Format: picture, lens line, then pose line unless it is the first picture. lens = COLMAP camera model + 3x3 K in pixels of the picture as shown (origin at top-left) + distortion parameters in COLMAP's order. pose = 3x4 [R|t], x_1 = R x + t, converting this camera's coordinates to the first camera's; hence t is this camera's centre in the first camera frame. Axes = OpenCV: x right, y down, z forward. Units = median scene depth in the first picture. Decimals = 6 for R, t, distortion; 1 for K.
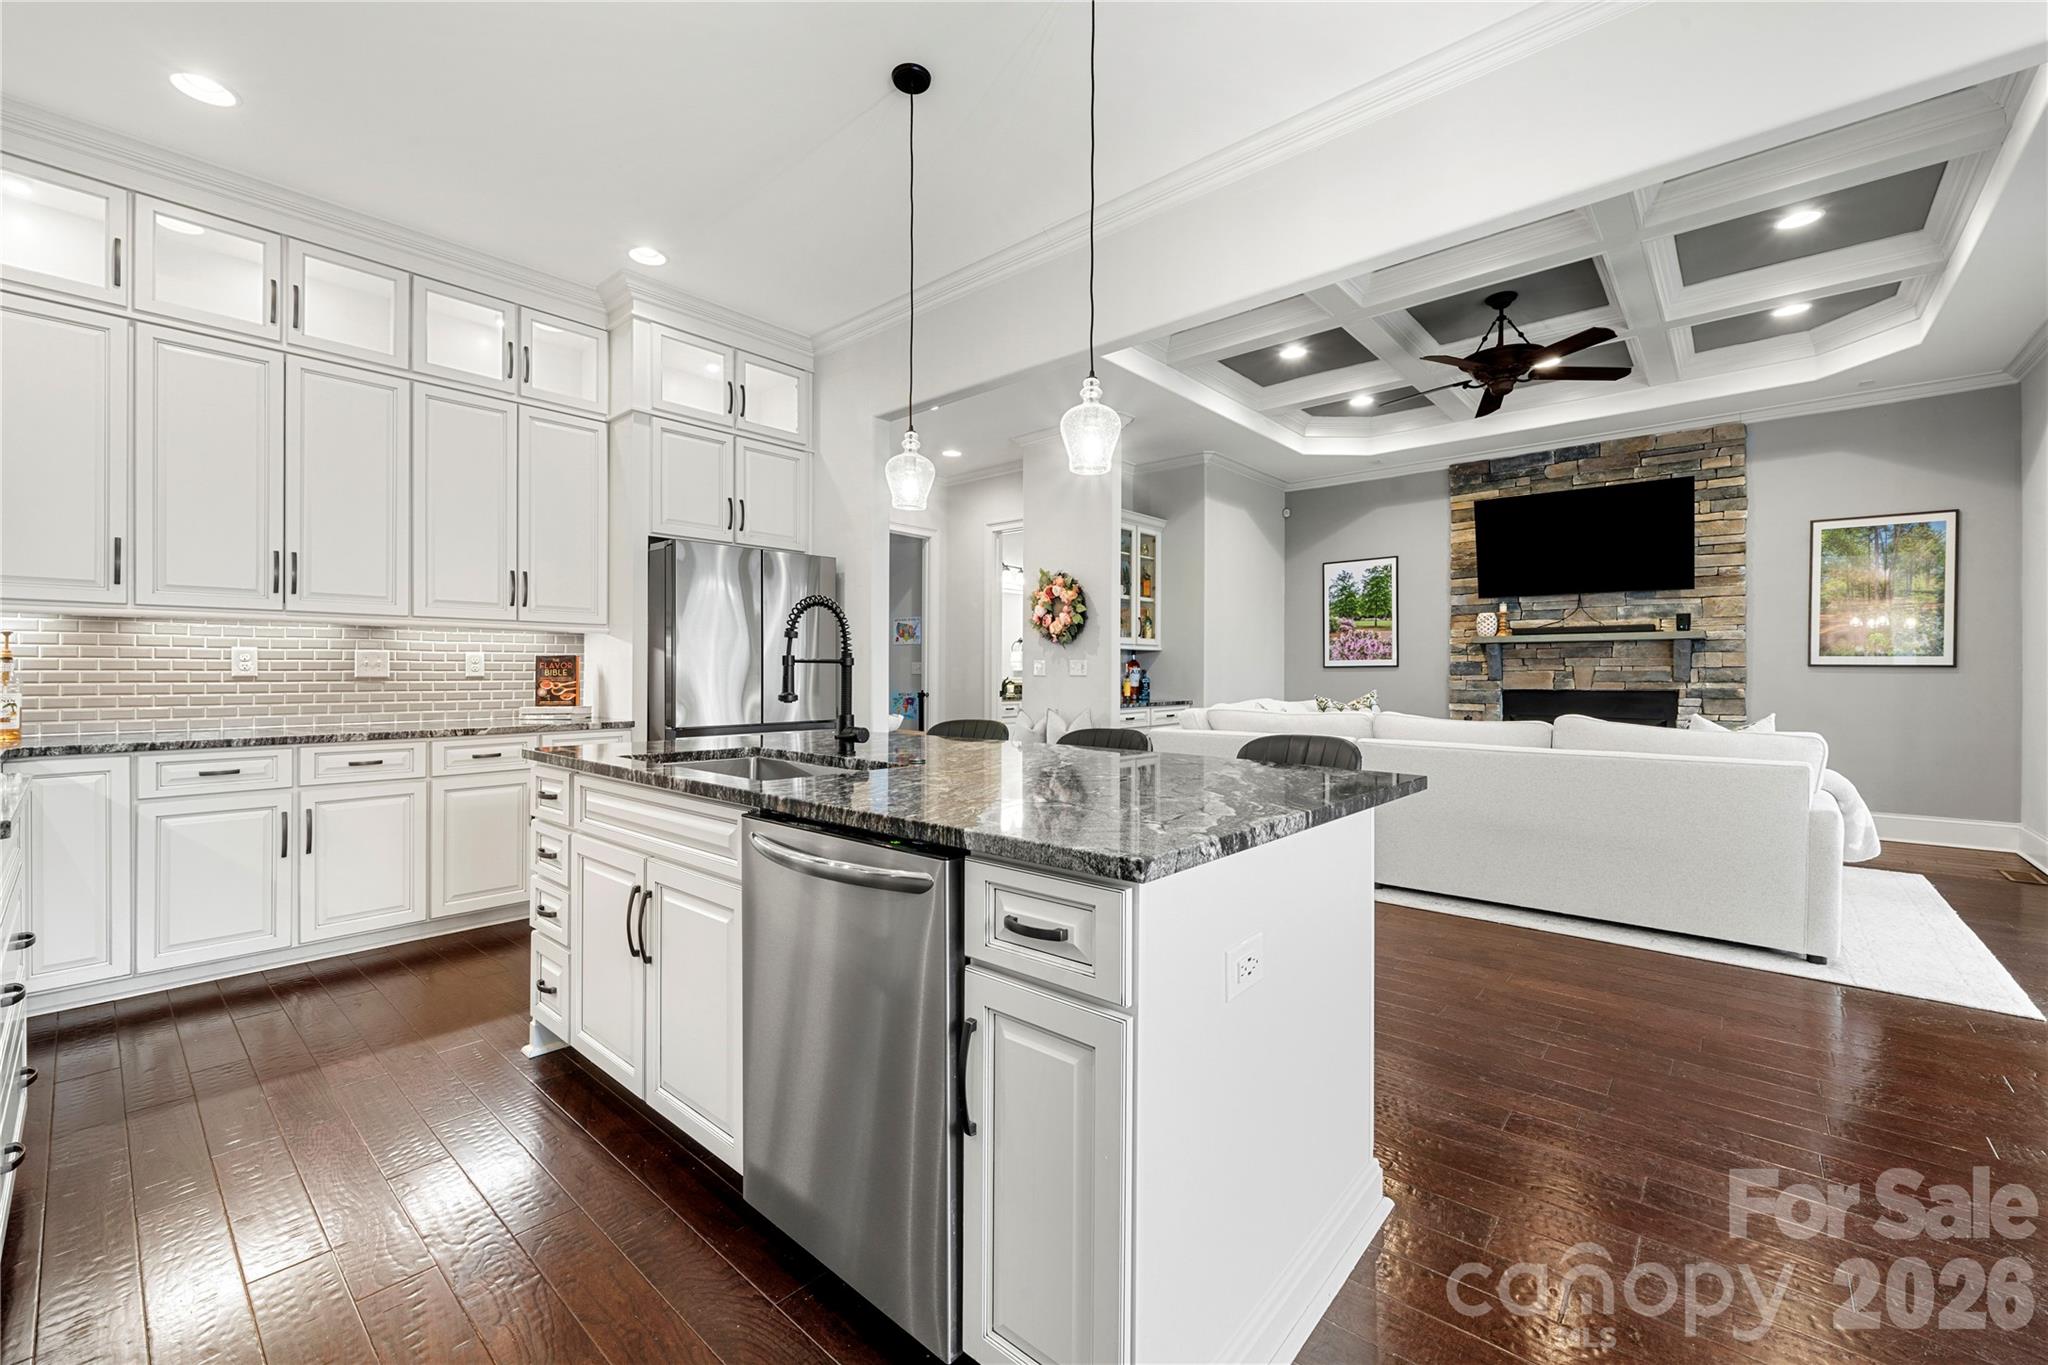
lens RADIAL K [[832.8, 0, 1011.3], [0, 832.8, 675.1], [0, 0, 1]] dist [0.000242, 0.000073]
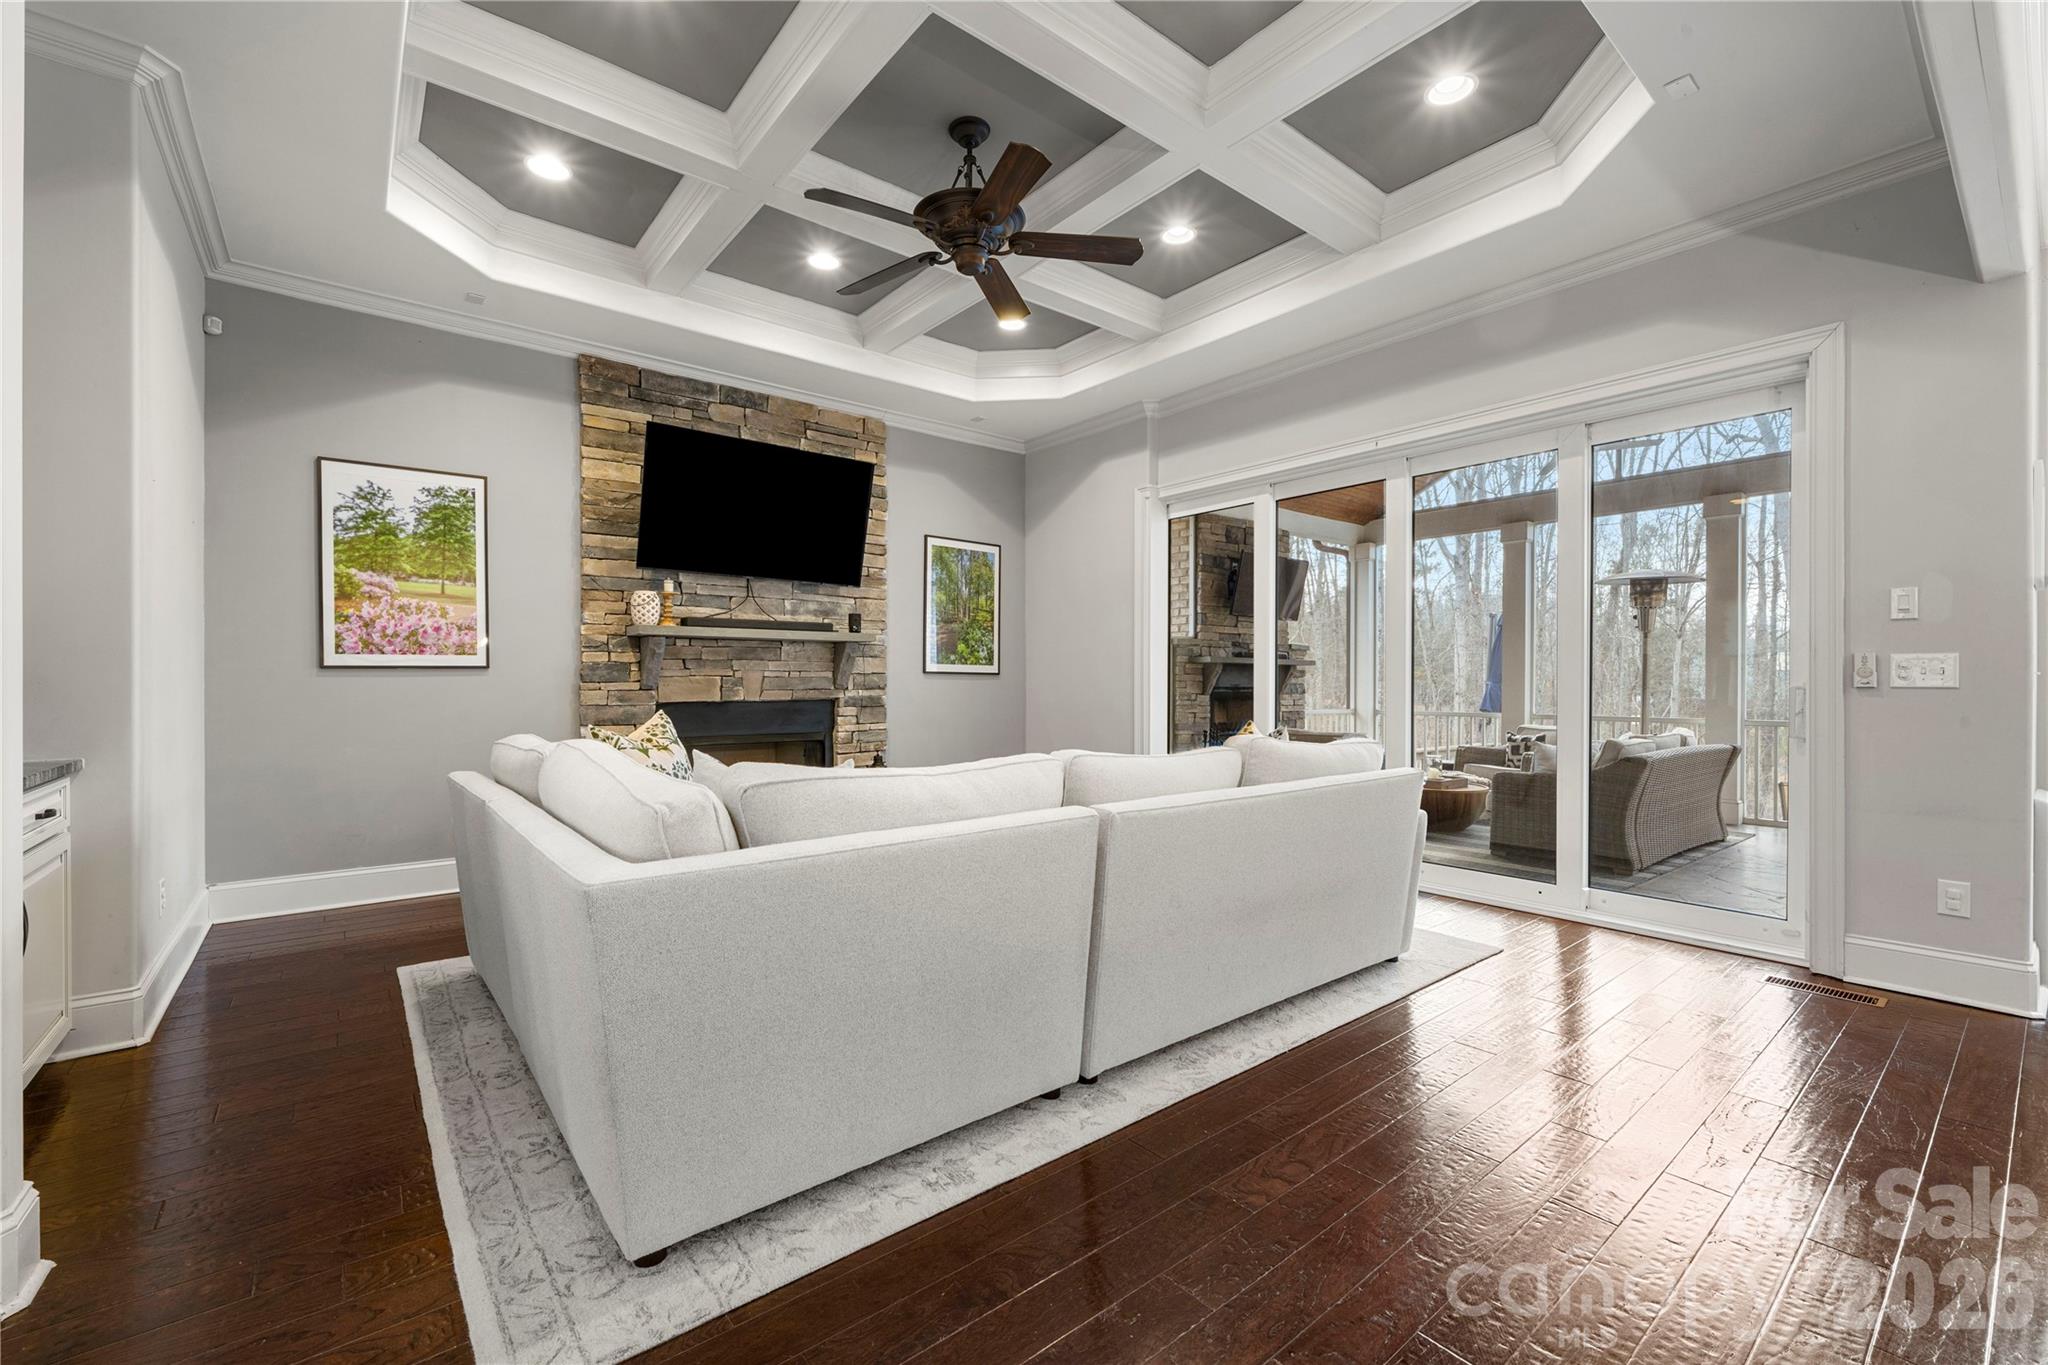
lens RADIAL K [[832.8, 0, 1011.3], [0, 832.8, 675.1], [0, 0, 1]] dist [0.000242, 0.000073]
pose [[0.172520, -0.000953, 0.985006, -0.048497], [-0.003396, 0.999993, 0.001562, -0.008277], [-0.985000, -0.003614, 0.172515, 0.598463]]
